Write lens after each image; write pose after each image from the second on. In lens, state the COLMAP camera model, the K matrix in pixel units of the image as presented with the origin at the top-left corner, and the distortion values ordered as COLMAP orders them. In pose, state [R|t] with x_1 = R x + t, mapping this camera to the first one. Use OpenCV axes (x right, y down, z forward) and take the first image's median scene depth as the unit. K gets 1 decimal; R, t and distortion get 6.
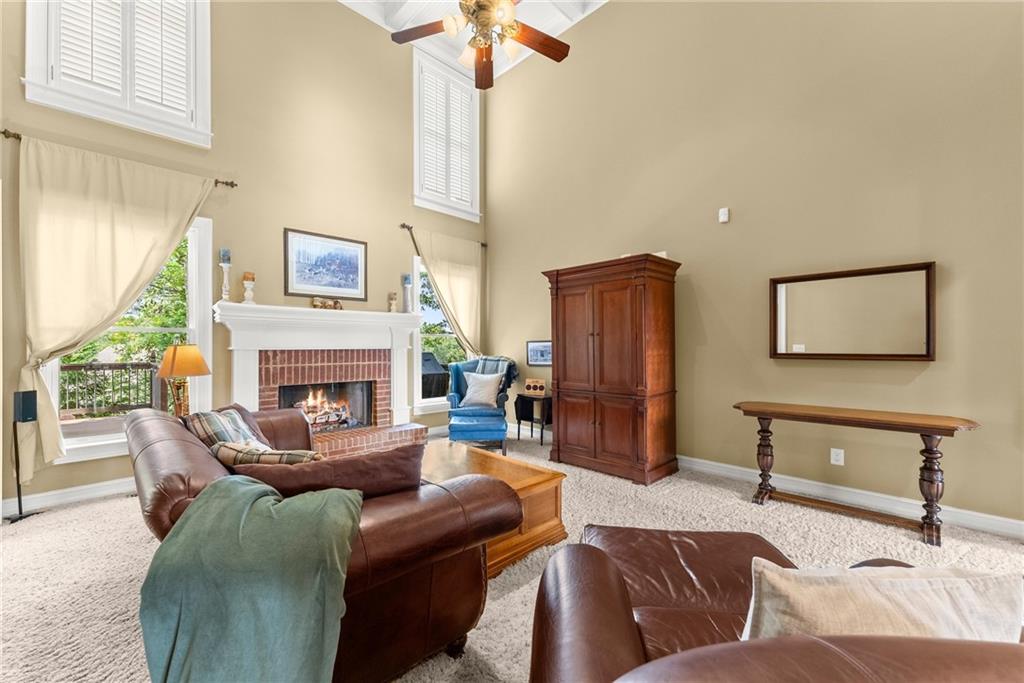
lens RADIAL K [[415.4, 0, 511.0], [0, 415.4, 345.0], [0, 0, 1]] dist [0.003491, 0.000084]
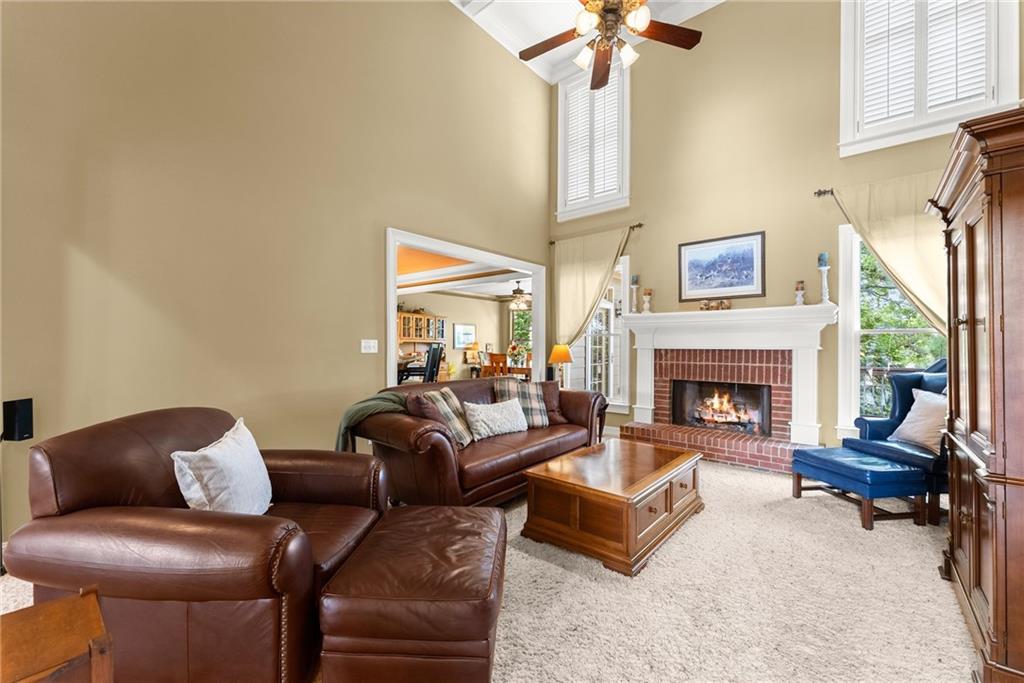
lens RADIAL K [[415.4, 0, 505.2], [0, 415.4, 342.1], [0, 0, 1]] dist [0.003491, 0.000084]
pose [[0.073476, -0.002790, -0.997293, 0.548388], [0.000484, 0.999996, -0.002762, -0.004599], [0.997297, -0.000280, 0.073477, 0.402962]]
